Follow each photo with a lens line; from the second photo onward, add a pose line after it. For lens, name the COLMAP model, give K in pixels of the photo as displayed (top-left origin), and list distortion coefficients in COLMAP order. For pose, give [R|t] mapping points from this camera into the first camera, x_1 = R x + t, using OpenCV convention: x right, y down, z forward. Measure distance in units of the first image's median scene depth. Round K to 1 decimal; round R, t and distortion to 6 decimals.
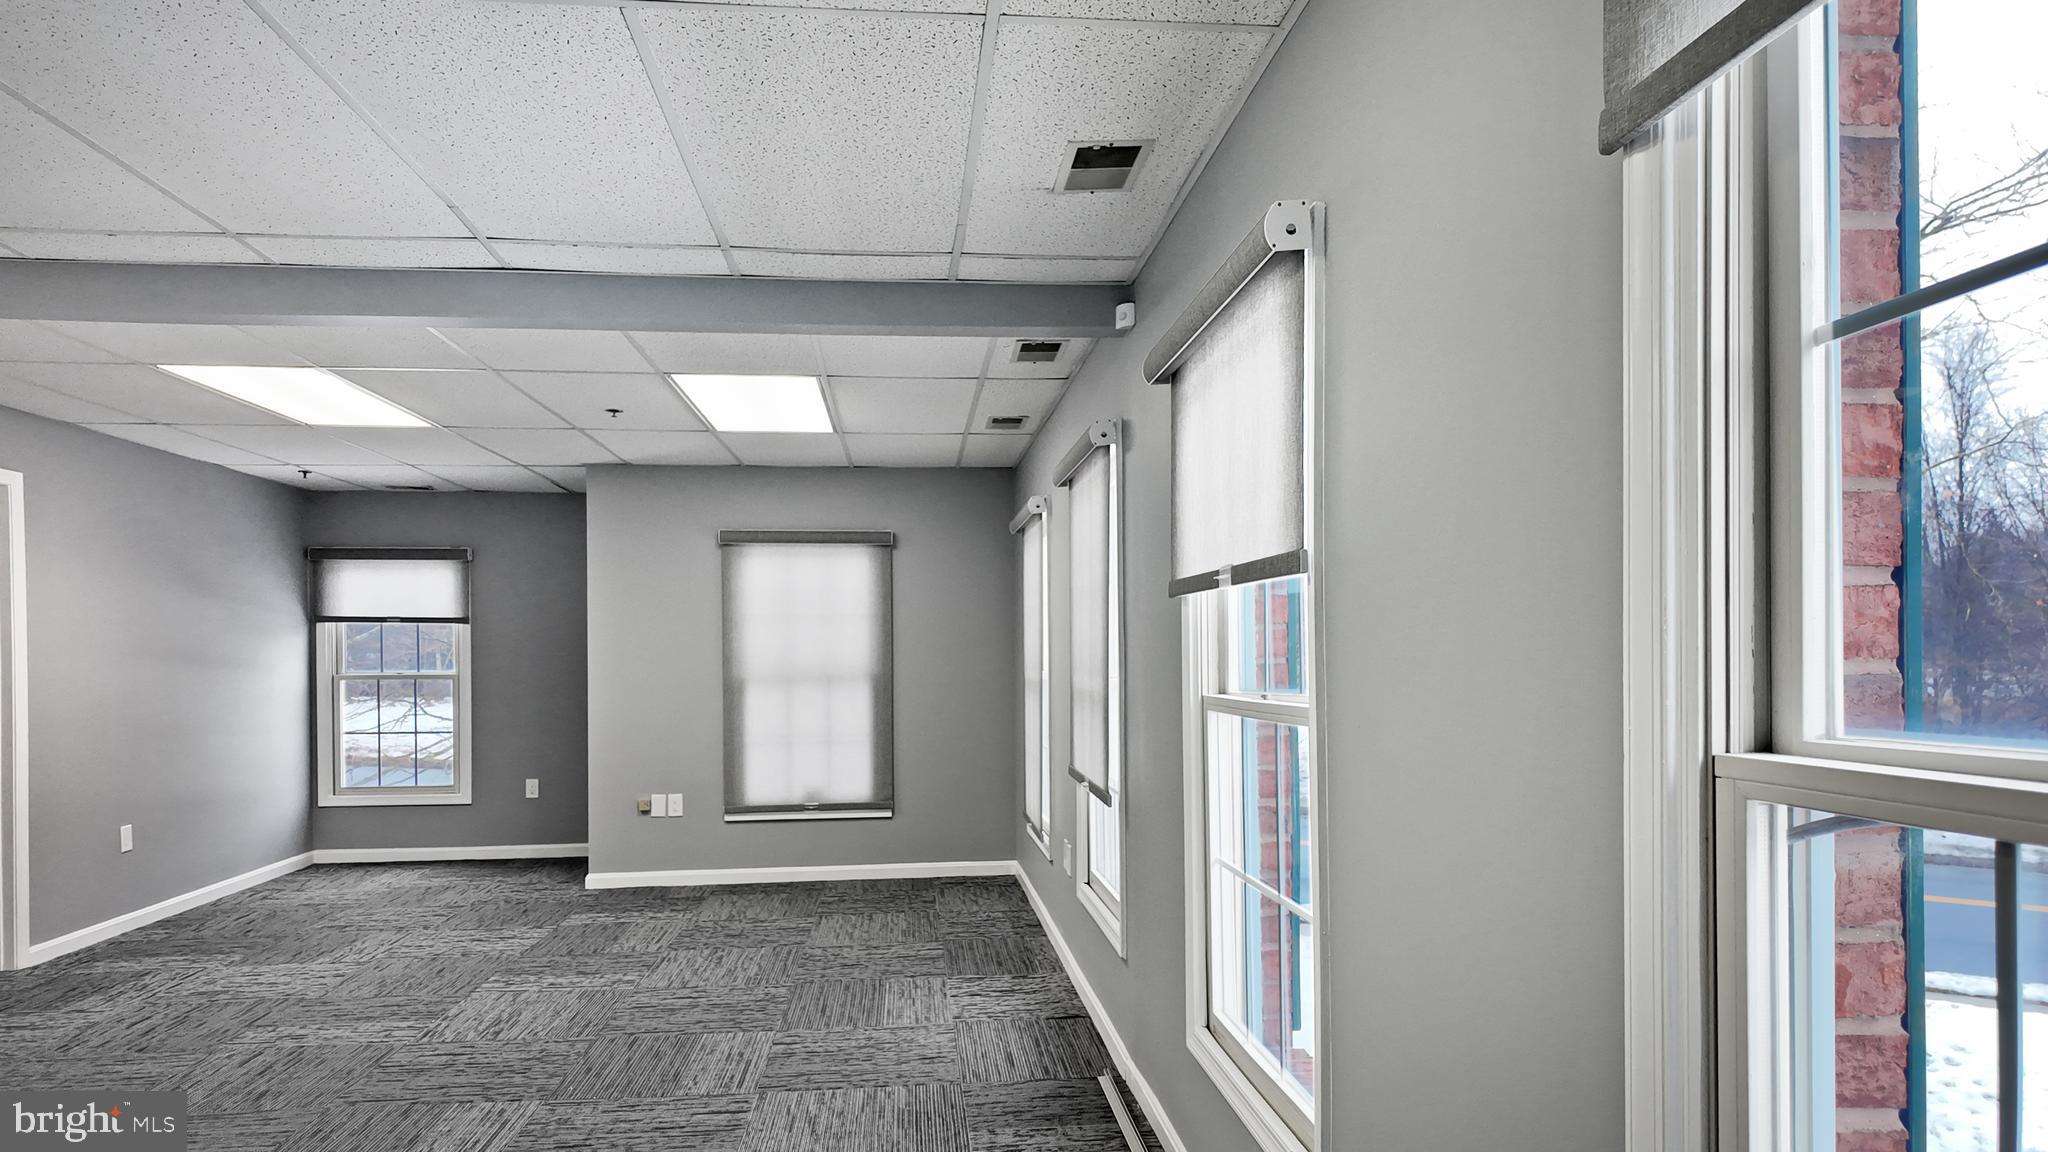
lens RADIAL K [[1210.5, 0, 1023.3], [0, 1210.5, 585.3], [0, 0, 1]] dist [0.000256, -0.007613]
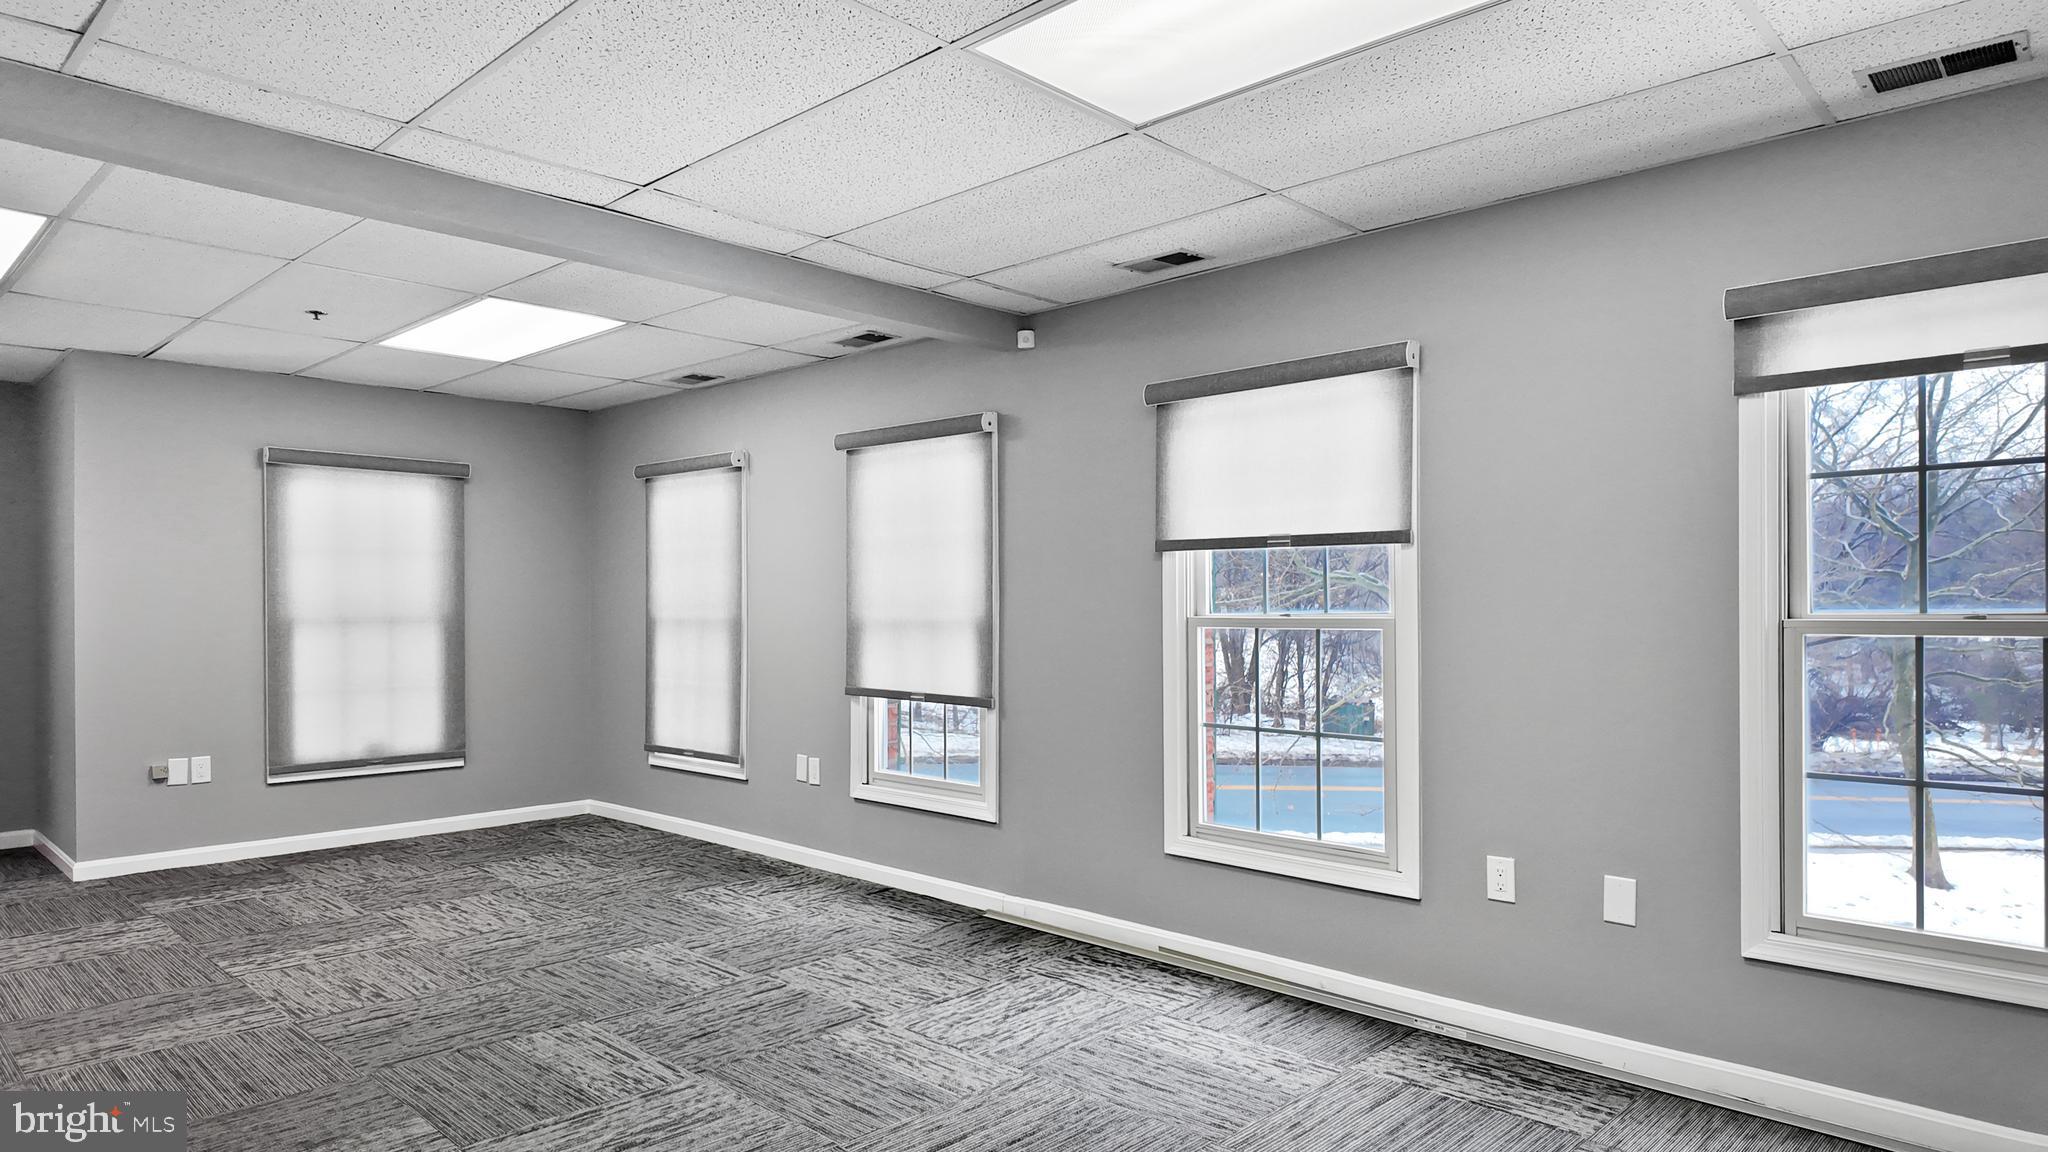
lens RADIAL K [[1210.5, 0, 1021.5], [0, 1210.5, 564.0], [0, 0, 1]] dist [0.000256, -0.007613]
pose [[0.756559, 0.032140, 0.653136, -0.585235], [-0.046219, 0.998922, 0.004383, 0.012515], [-0.652291, -0.033504, 0.757228, -0.005790]]
